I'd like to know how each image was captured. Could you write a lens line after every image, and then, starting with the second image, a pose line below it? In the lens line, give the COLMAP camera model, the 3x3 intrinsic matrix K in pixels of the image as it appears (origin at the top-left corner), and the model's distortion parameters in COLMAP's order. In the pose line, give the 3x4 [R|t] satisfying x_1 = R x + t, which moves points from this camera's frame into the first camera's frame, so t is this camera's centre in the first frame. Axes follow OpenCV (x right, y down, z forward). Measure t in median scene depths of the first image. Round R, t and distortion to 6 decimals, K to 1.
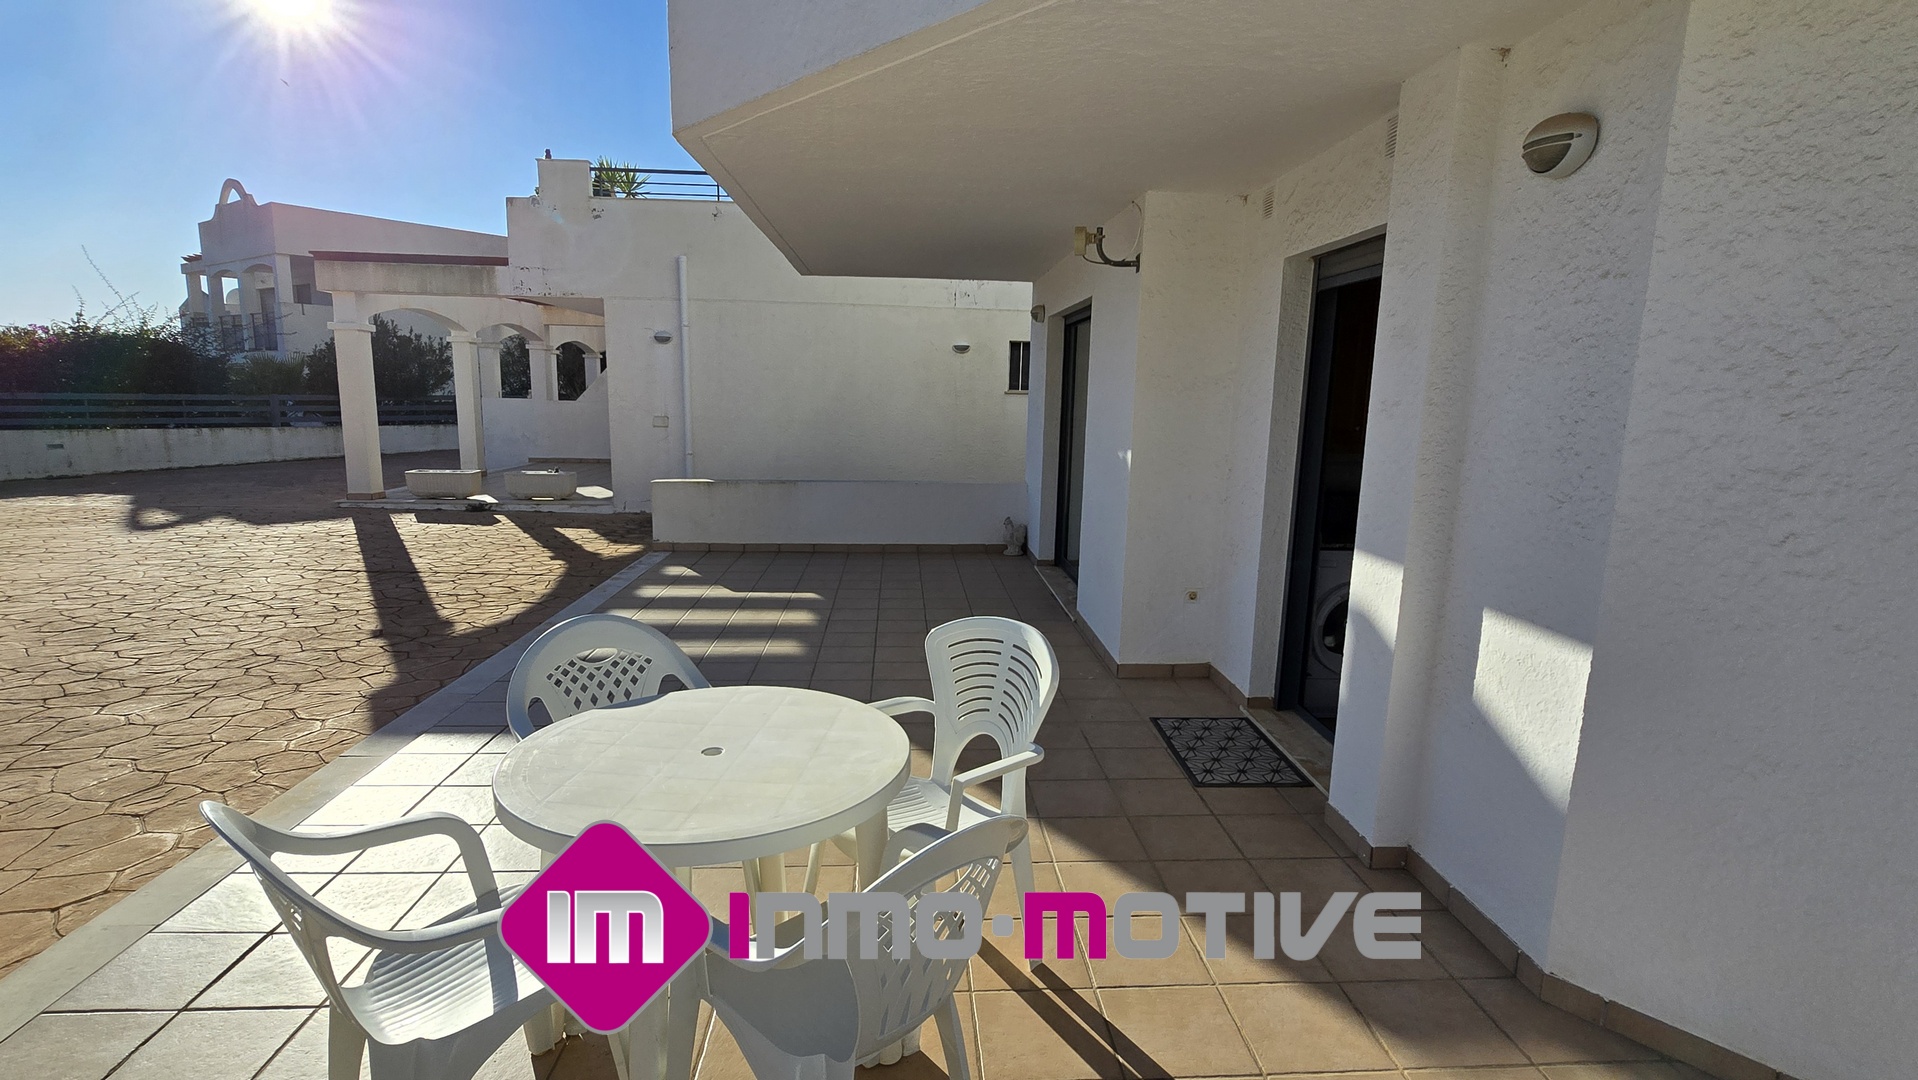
lens RADIAL K [[927.2, 0, 961.9], [0, 927.2, 555.6], [0, 0, 1]] dist [-0.005378, -0.000618]
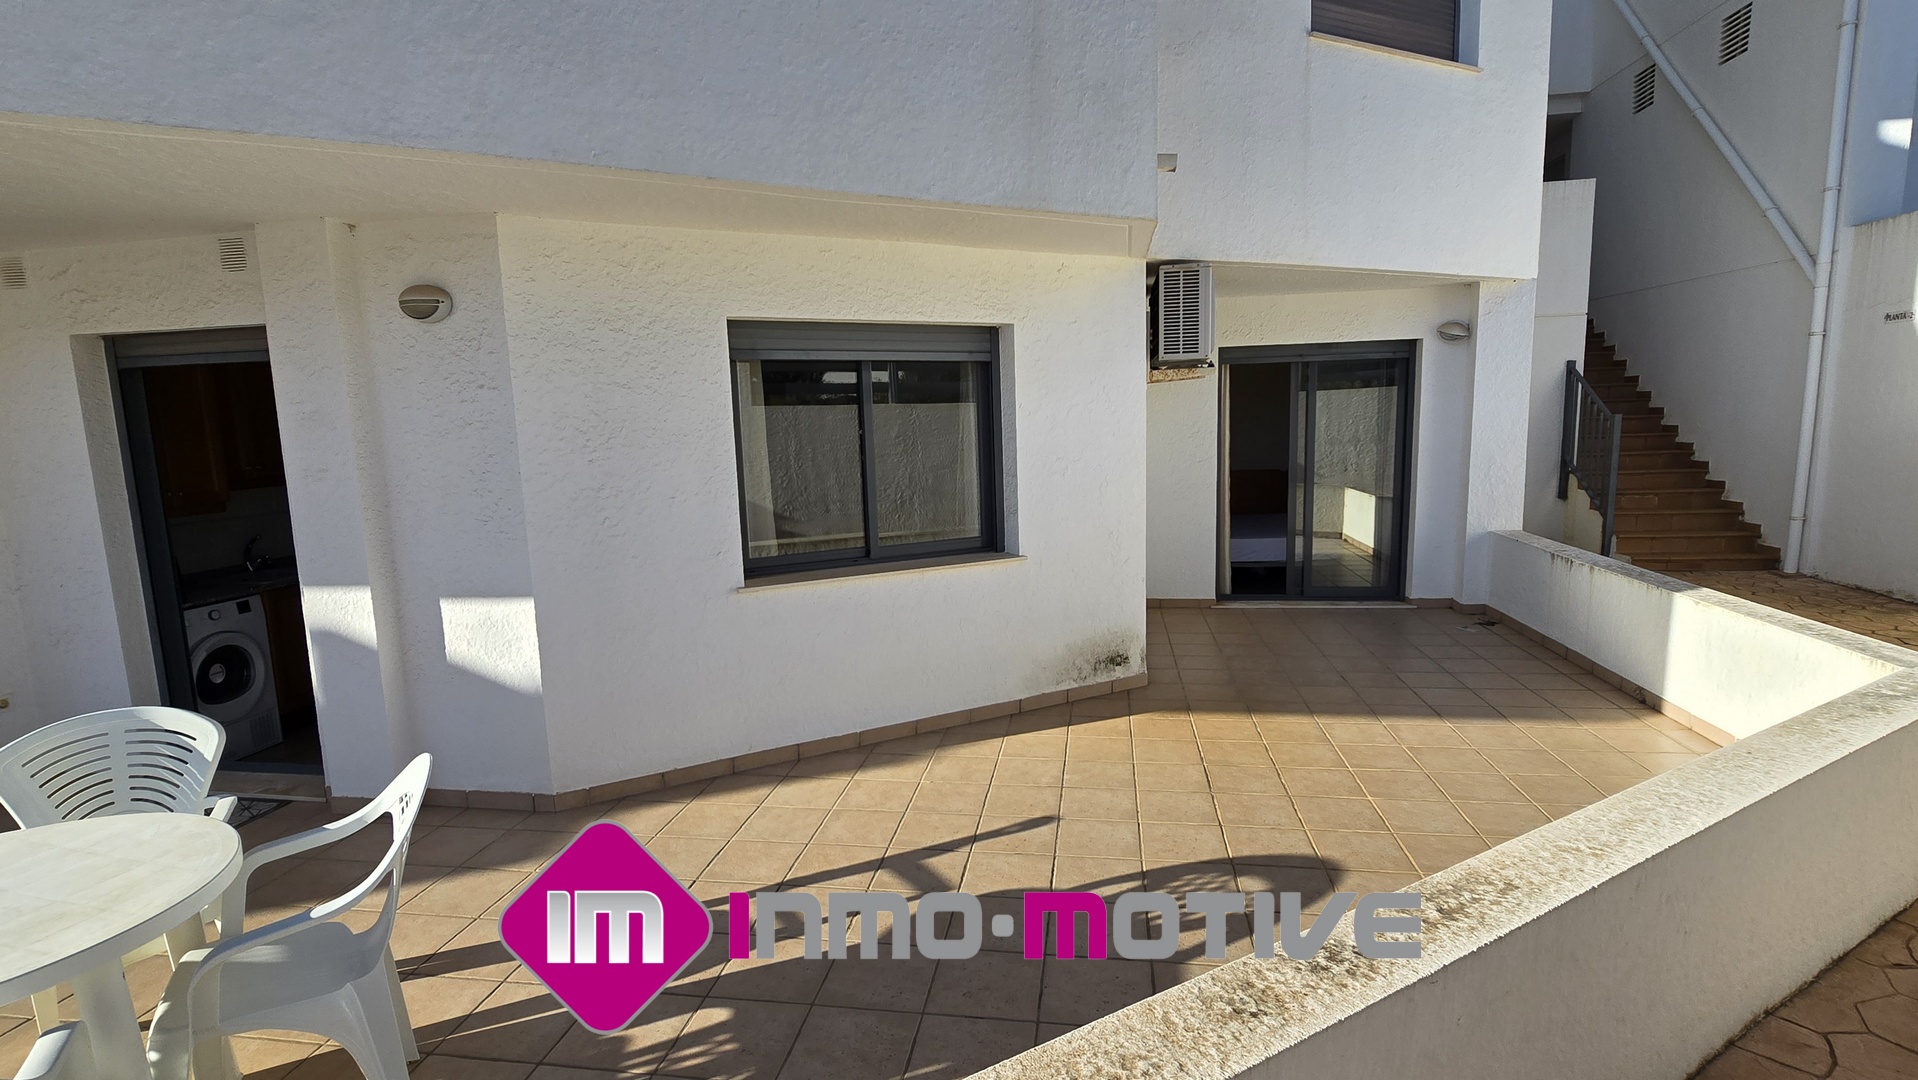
lens RADIAL K [[927.2, 0, 950.8], [0, 927.2, 549.8], [0, 0, 1]] dist [-0.005378, -0.000618]
pose [[0.224058, -0.169068, 0.959799, -0.157758], [0.208391, 0.970371, 0.122283, -0.007897], [-0.952035, 0.172615, 0.252652, -0.040526]]
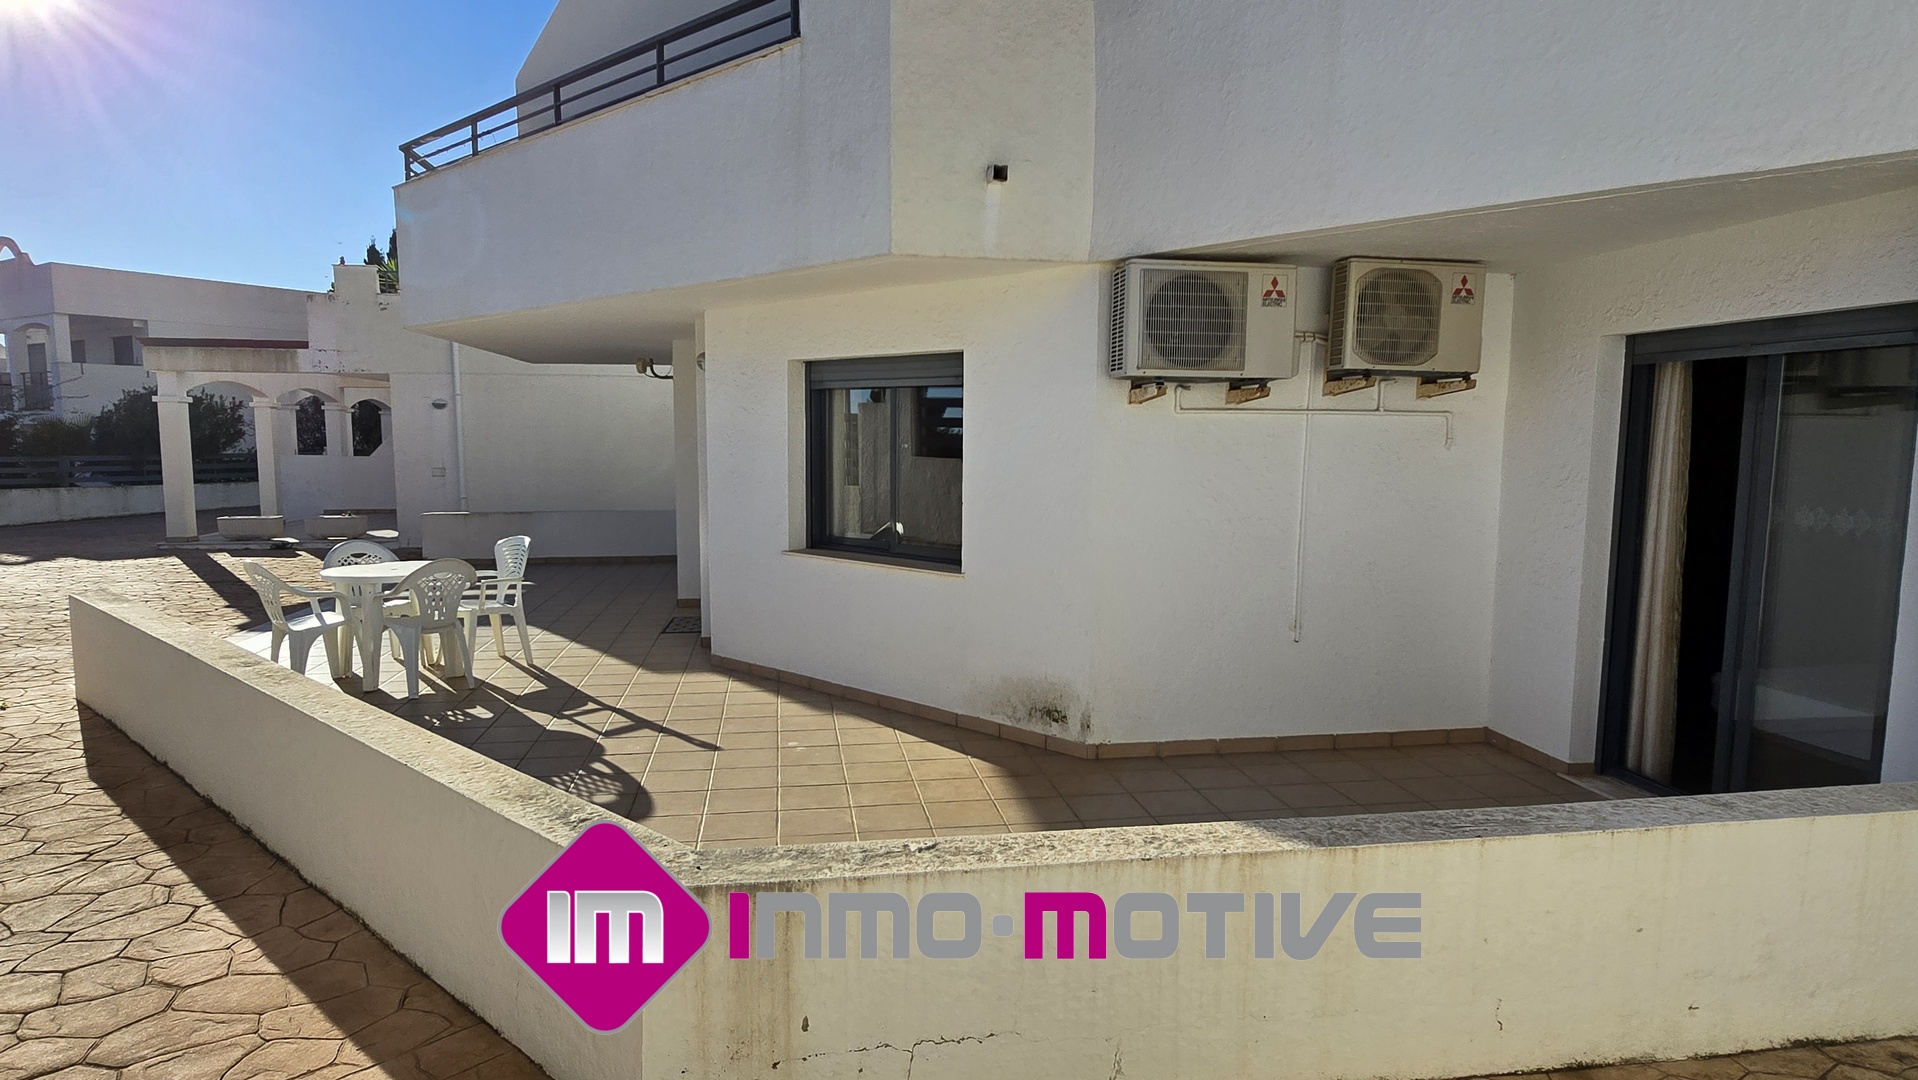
lens RADIAL K [[1120.0, 0, 951.7], [0, 1120.0, 558.1], [0, 0, 1]] dist [-0.006290, 0.007440]
pose [[0.996579, -0.028491, 0.077585, 0.233284], [0.033404, 0.997469, -0.062774, 0.084121], [-0.075600, 0.065151, 0.995008, -0.514546]]
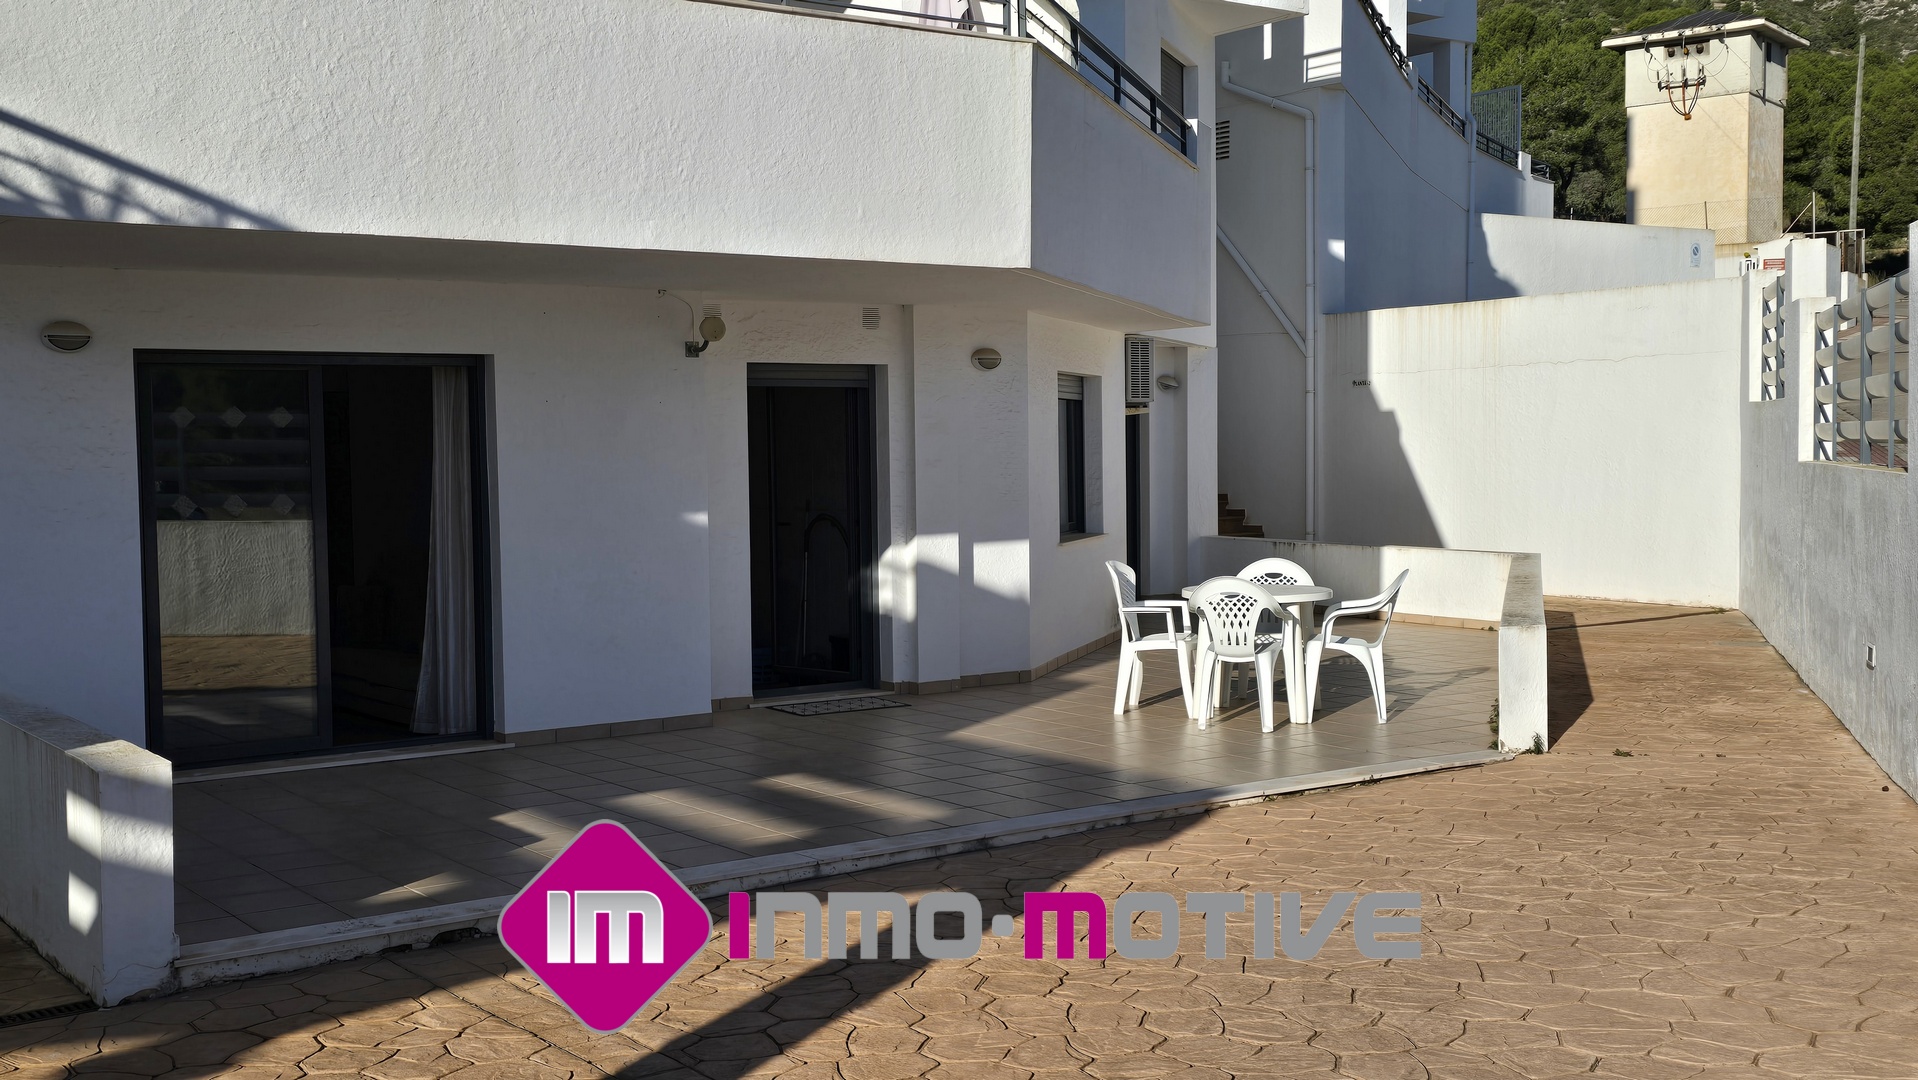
lens RADIAL K [[2148.7, 0, 960.7], [0, 2148.7, 537.1], [0, 0, 1]] dist [0.019619, 0.000000]
pose [[-0.538111, -0.048422, 0.841482, -0.921370], [0.157096, 0.975093, 0.156570, -0.190969], [-0.828104, 0.216445, -0.517102, 0.896907]]
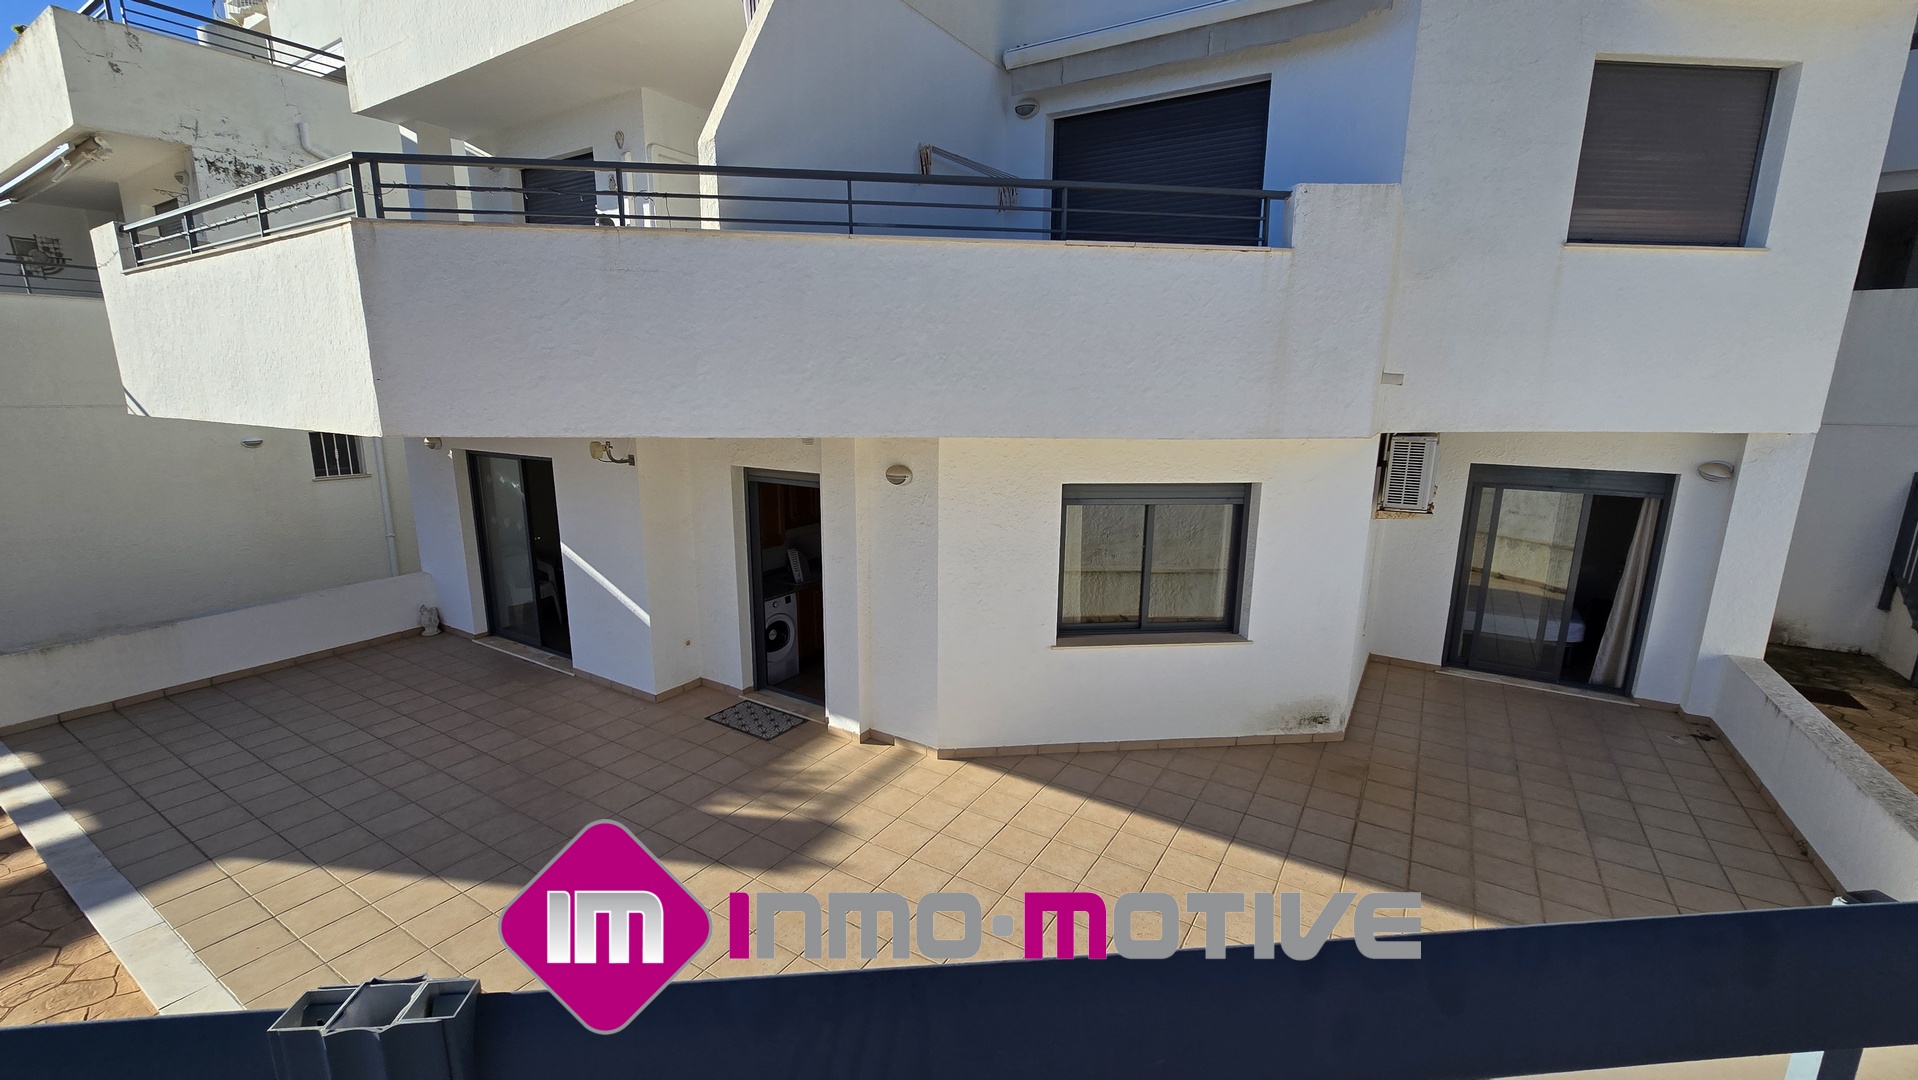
lens RADIAL K [[780.1, 0, 956.2], [0, 780.1, 545.3], [0, 0, 1]] dist [-0.000005, 0.000415]
pose [[0.580902, -0.183850, 0.792939, -0.255052], [0.148070, 0.981772, 0.119158, -0.102993], [-0.800392, 0.048192, 0.597536, -0.123318]]
